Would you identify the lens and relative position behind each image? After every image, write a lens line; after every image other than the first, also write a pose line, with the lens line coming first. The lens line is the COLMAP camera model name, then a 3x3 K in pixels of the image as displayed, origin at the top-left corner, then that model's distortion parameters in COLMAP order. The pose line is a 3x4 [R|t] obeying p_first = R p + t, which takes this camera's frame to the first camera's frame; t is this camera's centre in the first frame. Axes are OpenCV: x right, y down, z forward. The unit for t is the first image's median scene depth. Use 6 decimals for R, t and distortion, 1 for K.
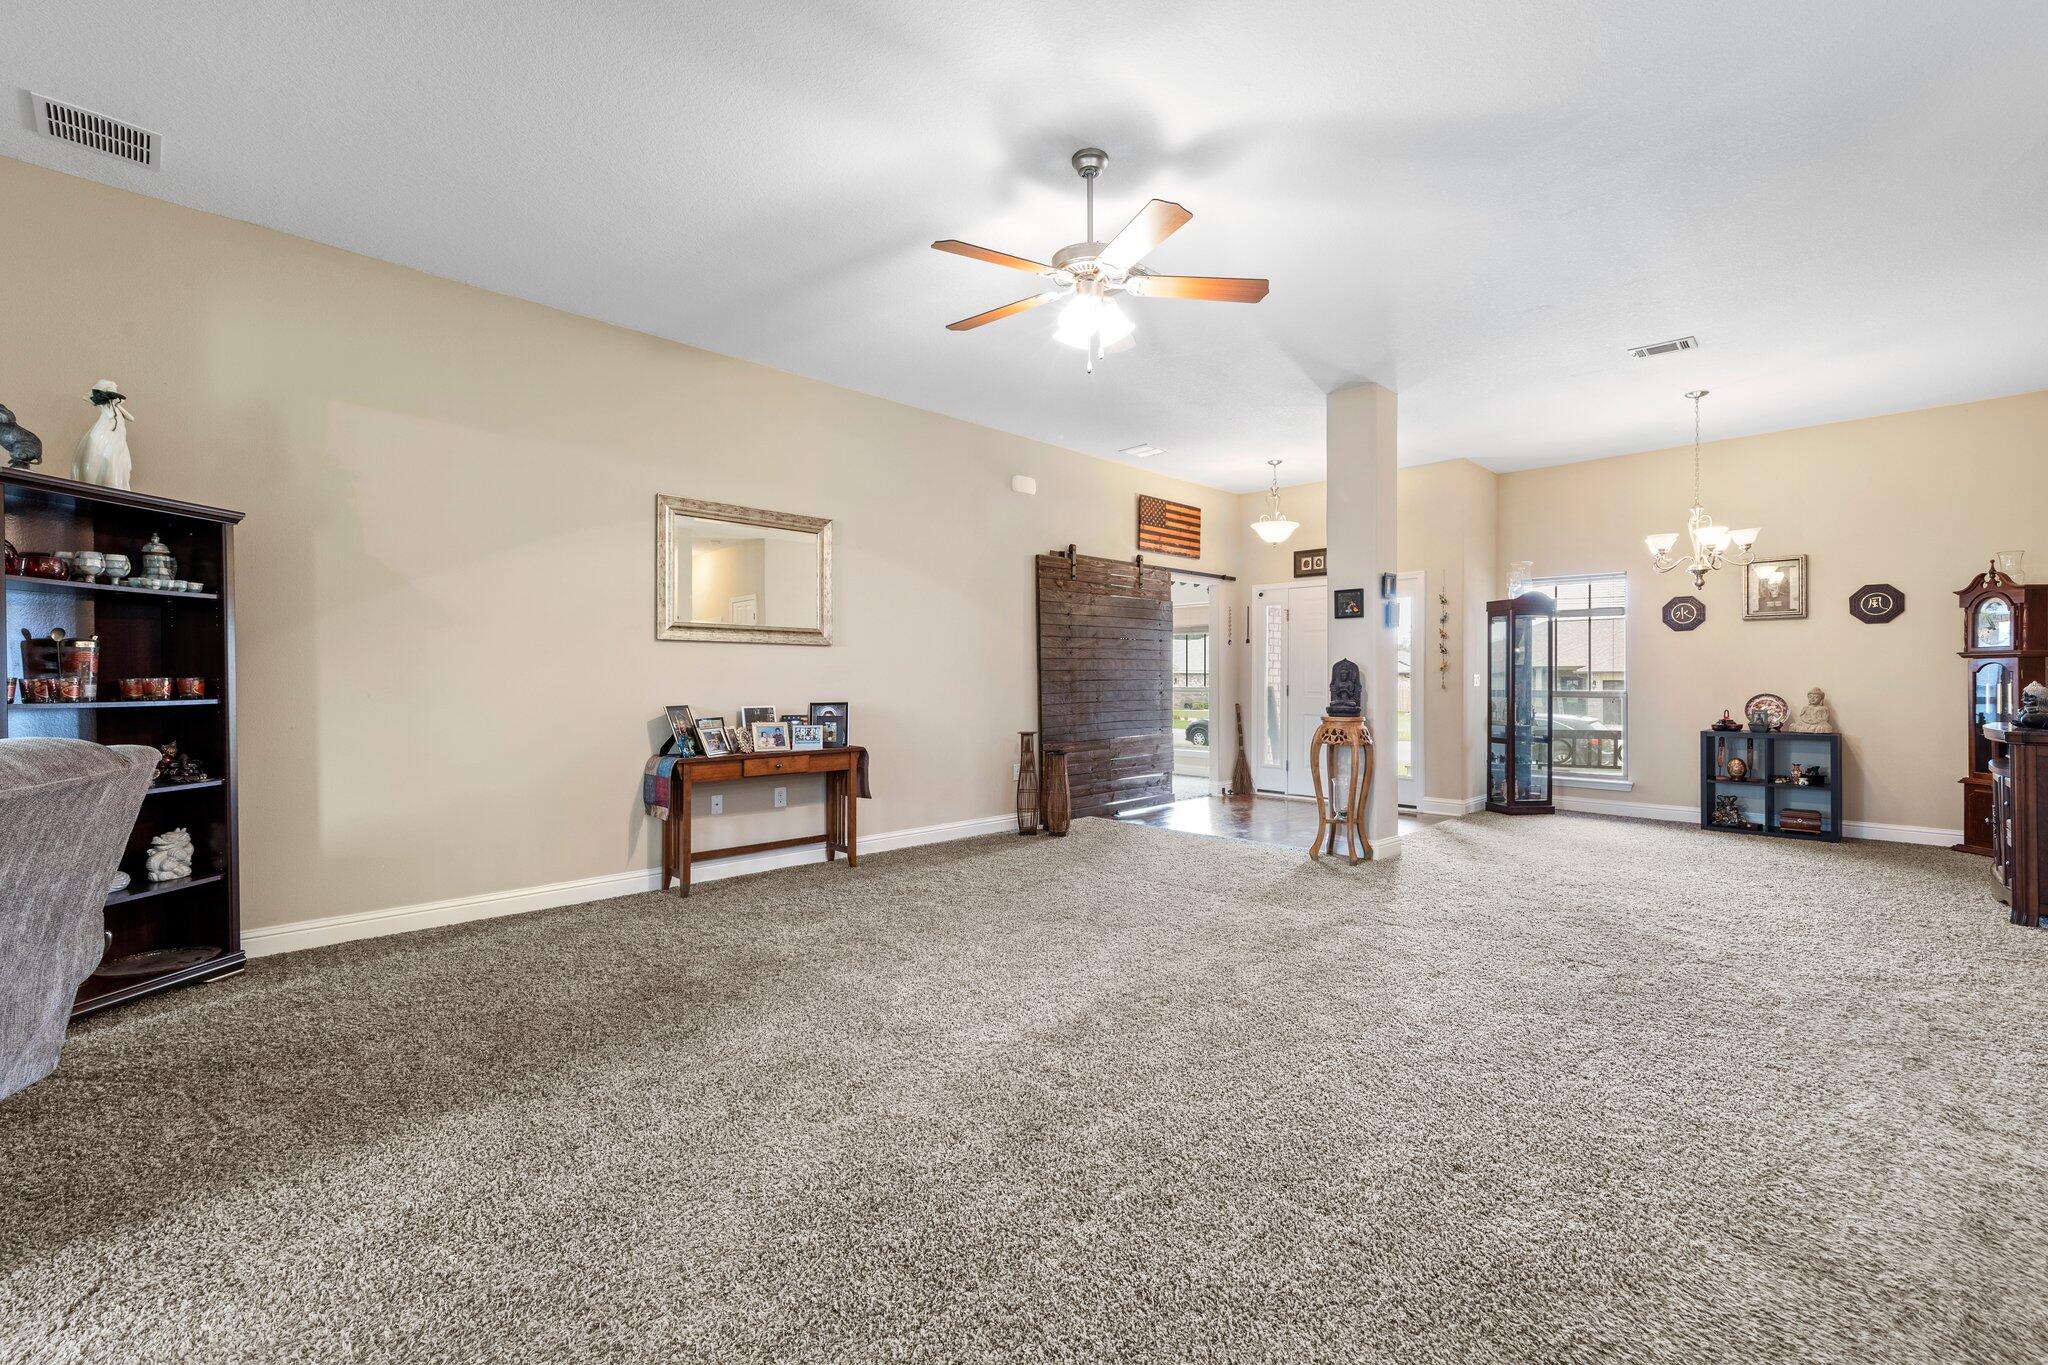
lens RADIAL K [[870.8, 0, 1021.3], [0, 870.8, 678.7], [0, 0, 1]] dist [0.007244, -0.000088]
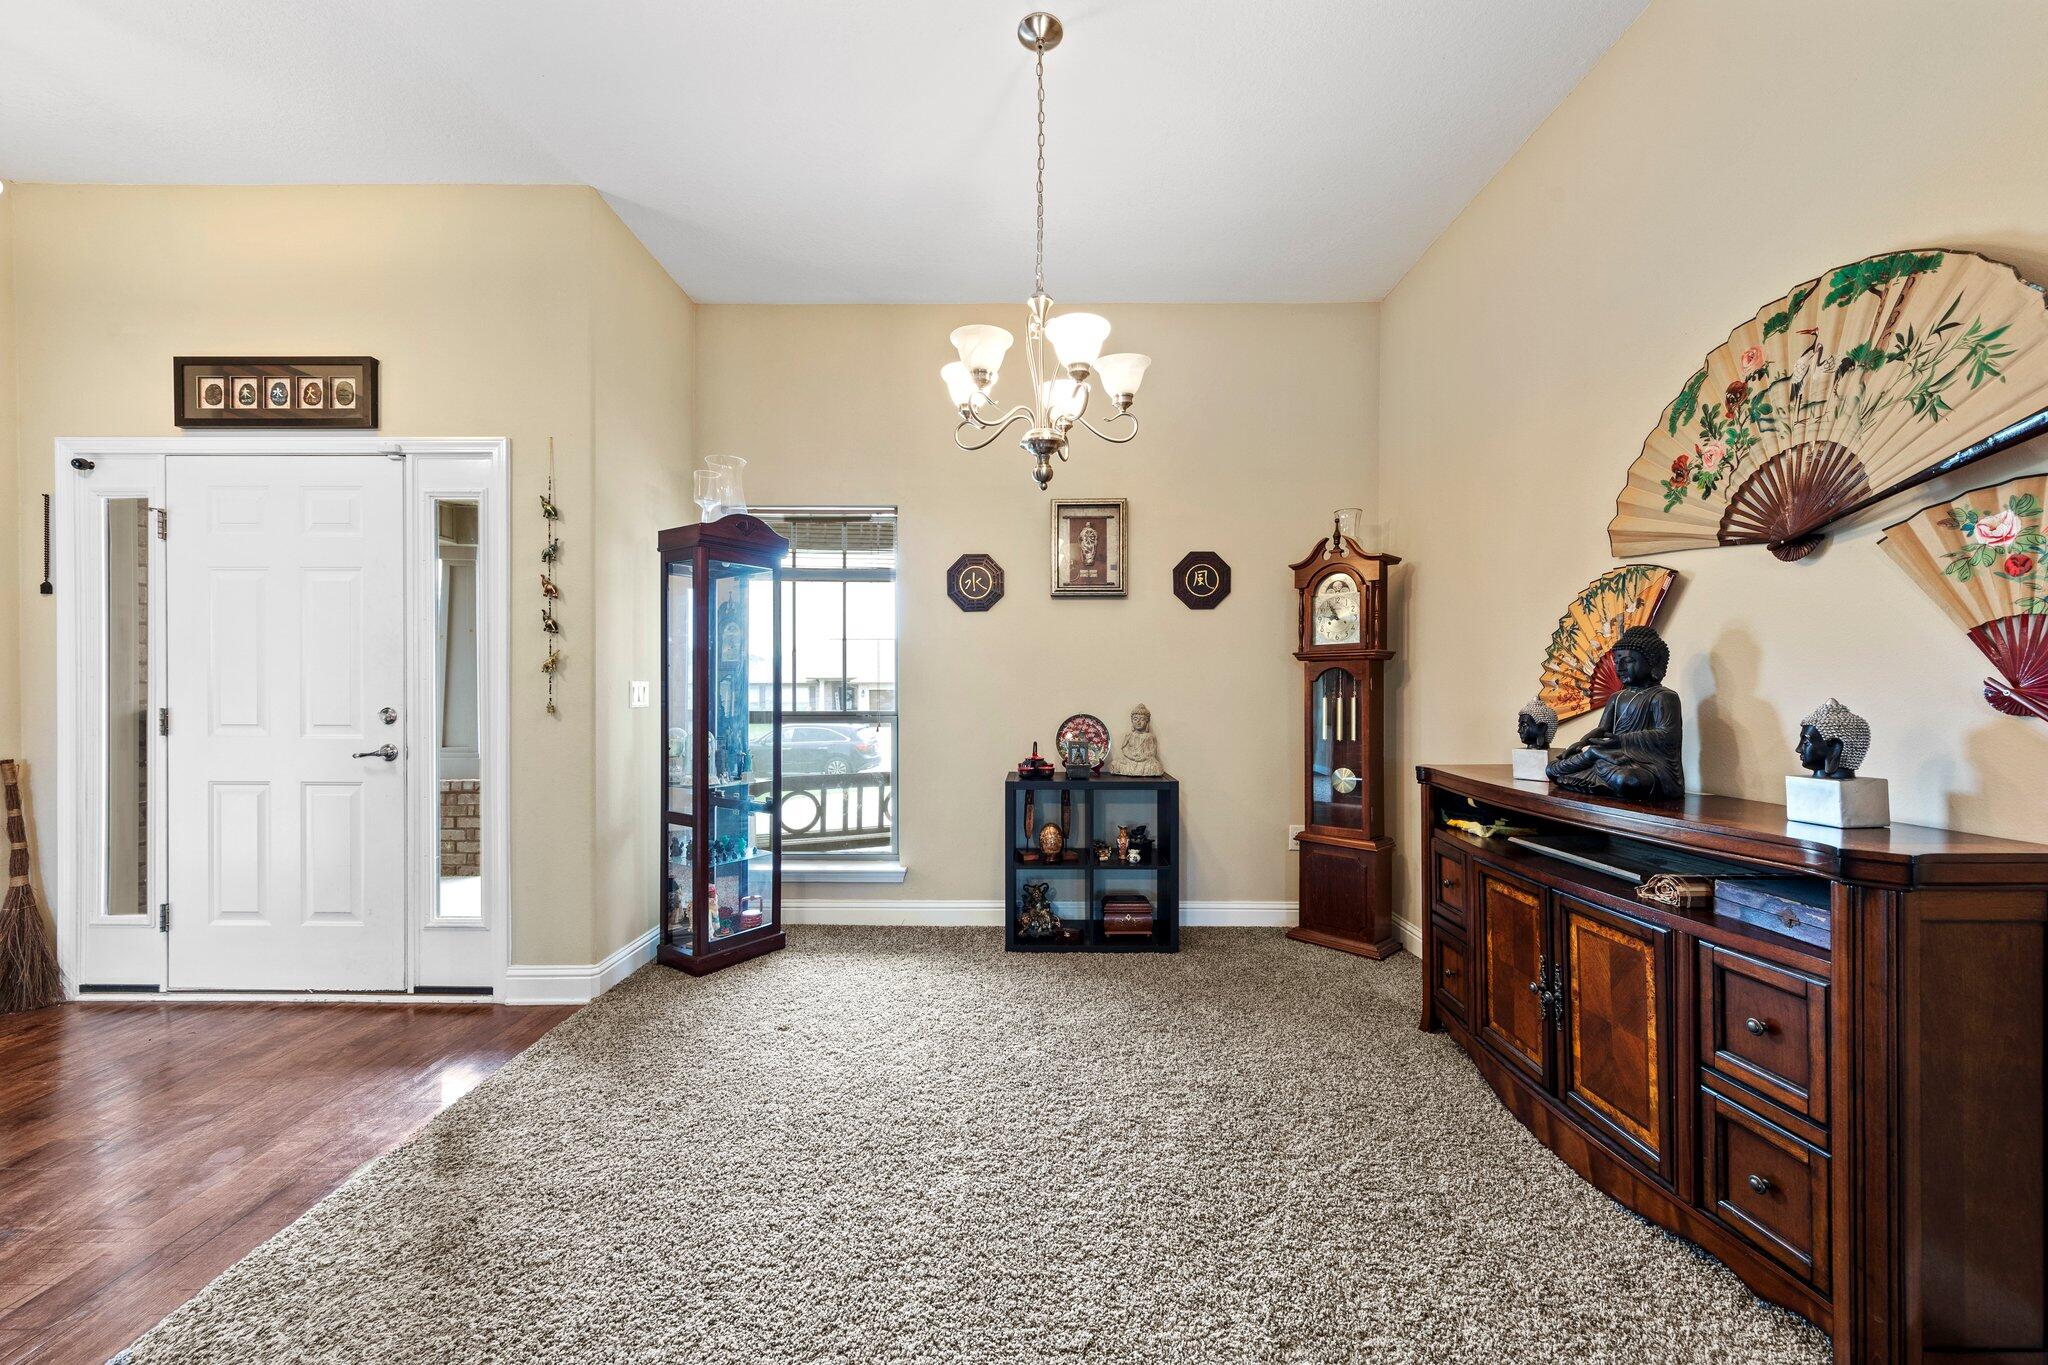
lens RADIAL K [[787.7, 0, 1026.1], [0, 787.7, 700.5], [0, 0, 1]] dist [0.001213, 0.000176]
pose [[0.706162, -0.008338, 0.708001, 0.429385], [0.000387, 0.999935, 0.011389, 0.000592], [-0.708050, -0.007769, 0.706120, 0.639520]]
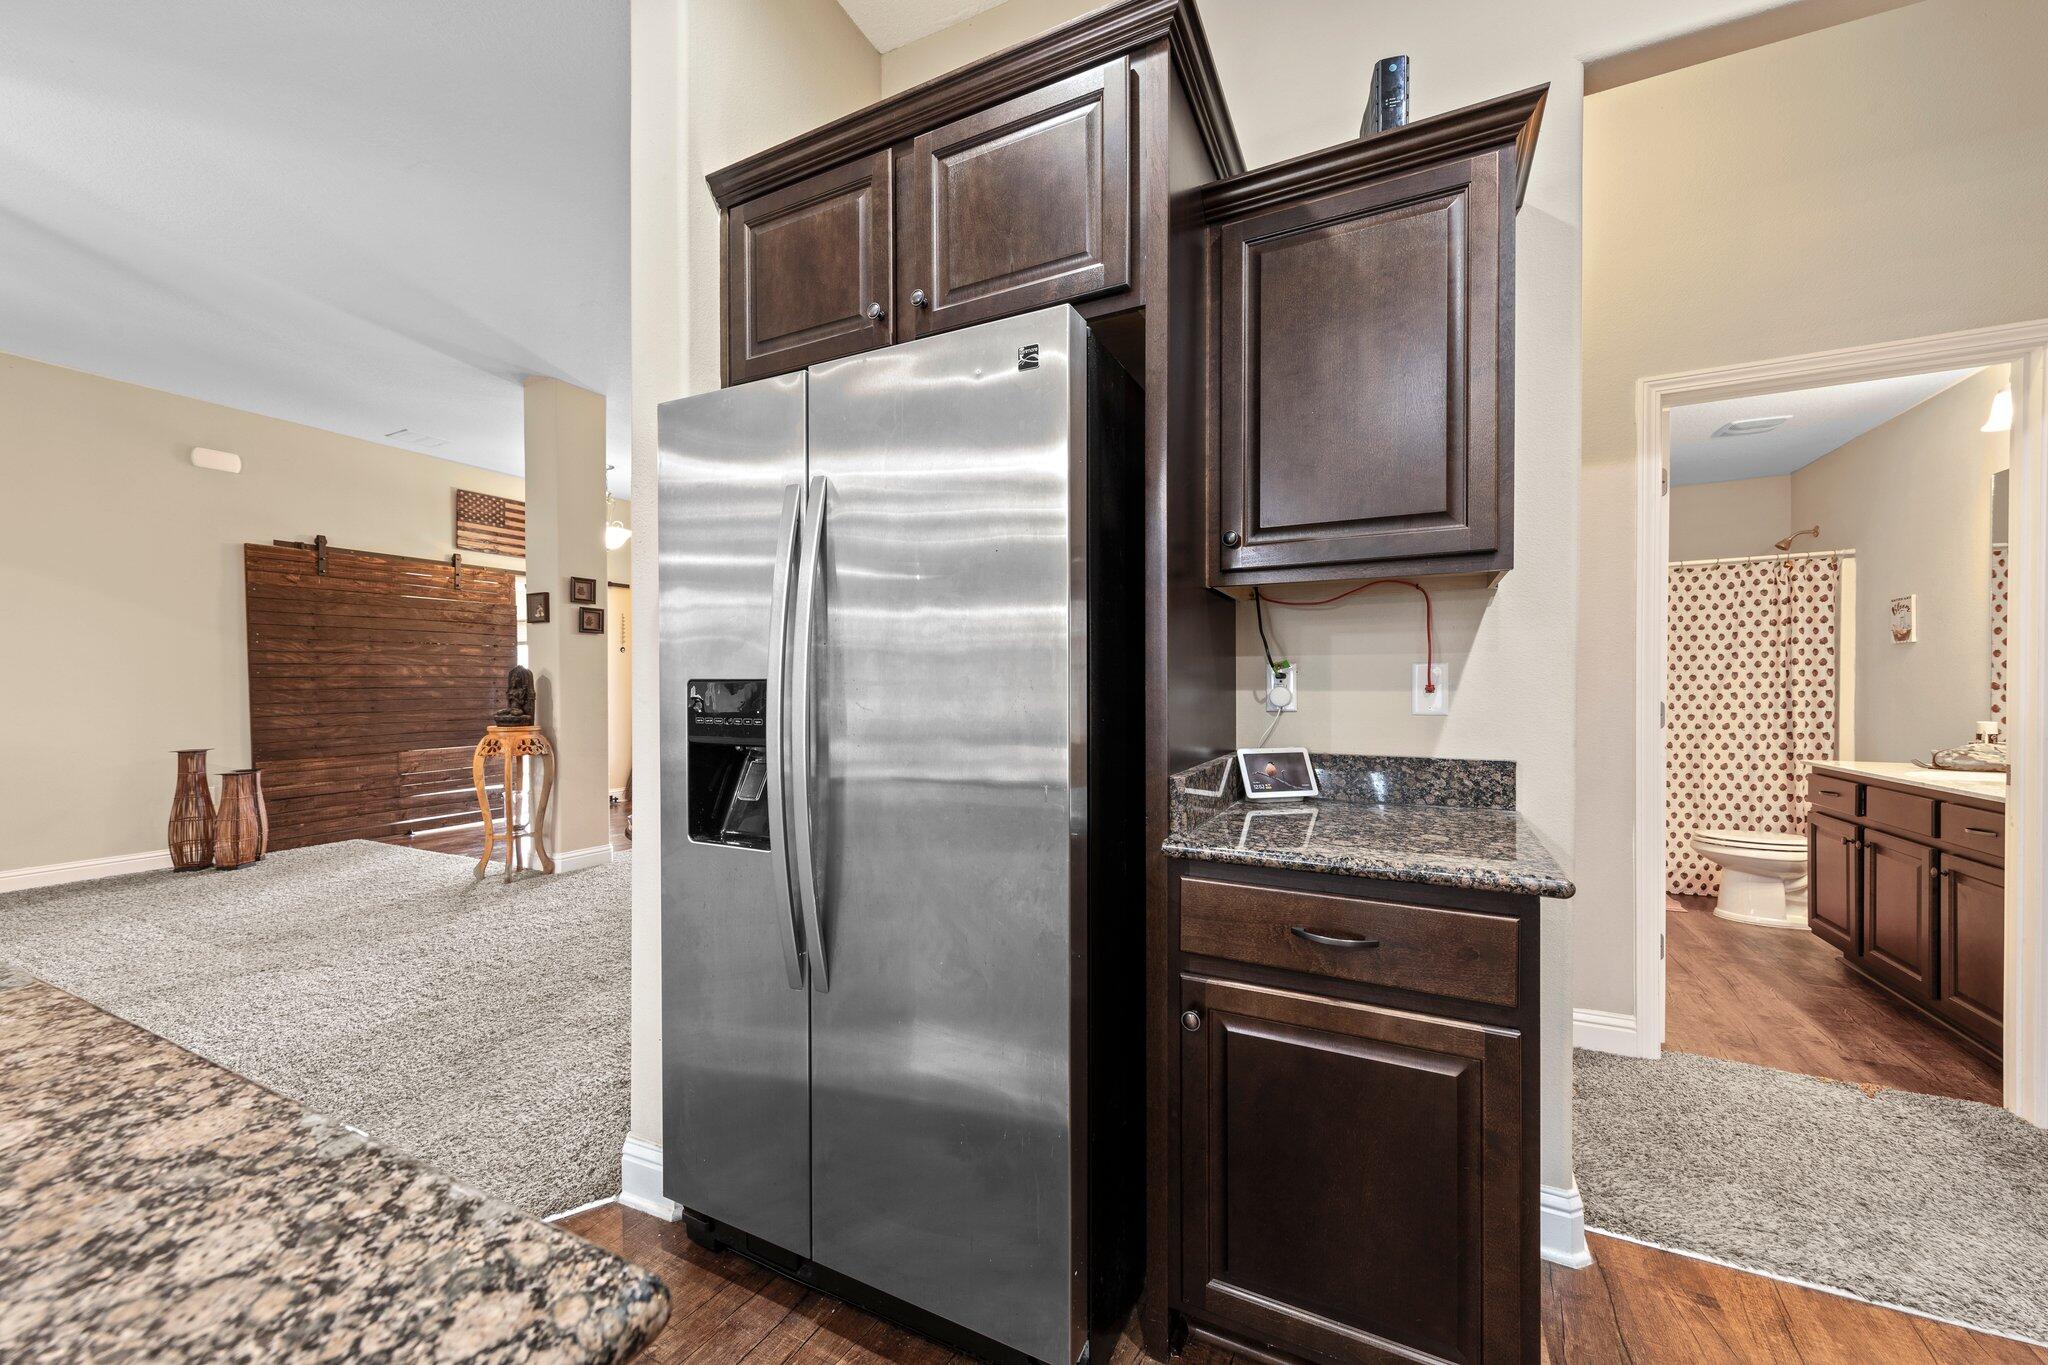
lens RADIAL K [[772.0, 0, 1019.0], [0, 772.0, 689.0], [0, 0, 1]] dist [0.007879, 0.000189]
pose [[0.946190, -0.003563, 0.323592, 0.517336], [0.002078, 0.999986, 0.004932, 0.000163], [-0.323605, -0.003994, 0.946184, 0.019566]]
